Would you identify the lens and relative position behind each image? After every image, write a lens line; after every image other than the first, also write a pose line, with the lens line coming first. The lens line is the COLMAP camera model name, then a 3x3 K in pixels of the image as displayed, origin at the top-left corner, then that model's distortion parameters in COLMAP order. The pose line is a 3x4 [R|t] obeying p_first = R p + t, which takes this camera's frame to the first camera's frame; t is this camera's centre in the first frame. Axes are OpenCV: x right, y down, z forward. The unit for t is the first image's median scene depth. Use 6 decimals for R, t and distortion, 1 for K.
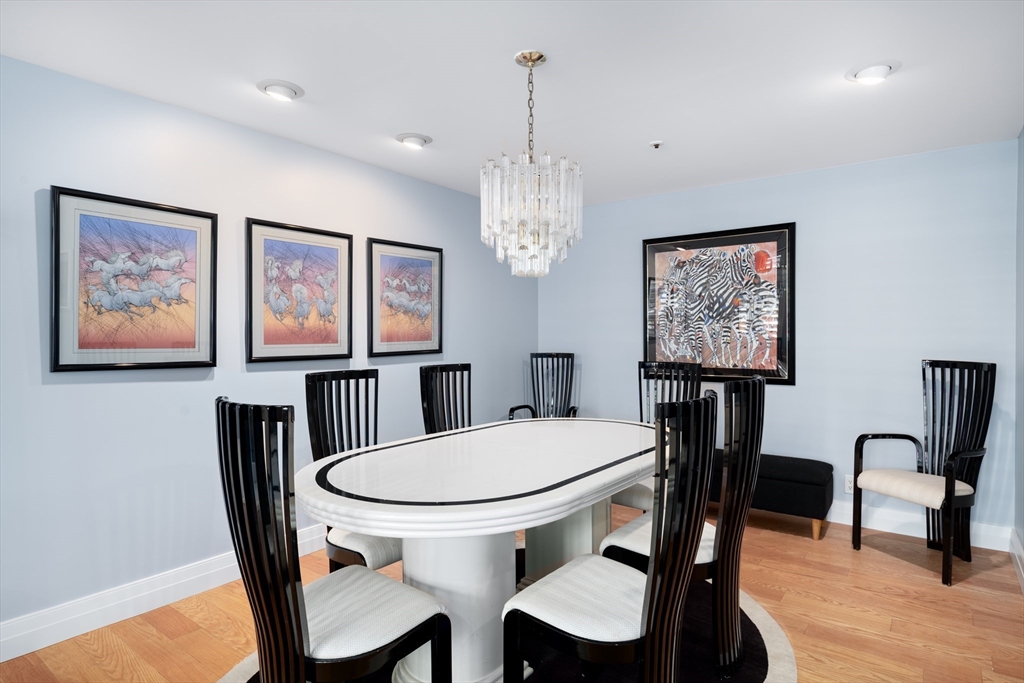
lens RADIAL K [[566.6, 0, 512.0], [0, 566.6, 341.5], [0, 0, 1]] dist [-0.002768, -0.000761]
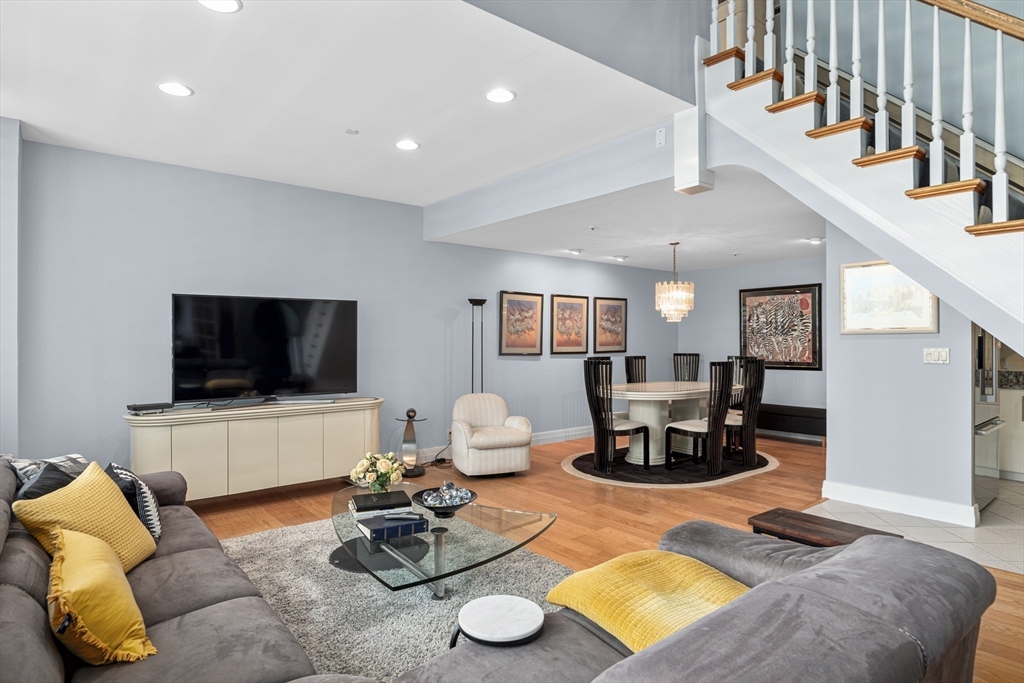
lens RADIAL K [[569.6, 0, 515.9], [0, 569.6, 334.5], [0, 0, 1]] dist [-0.000779, -0.000265]
pose [[0.972315, 0.001244, -0.233671, -0.044201], [-0.006866, 0.999706, -0.023250, 0.010053], [0.233573, 0.024211, 0.972038, -1.230169]]
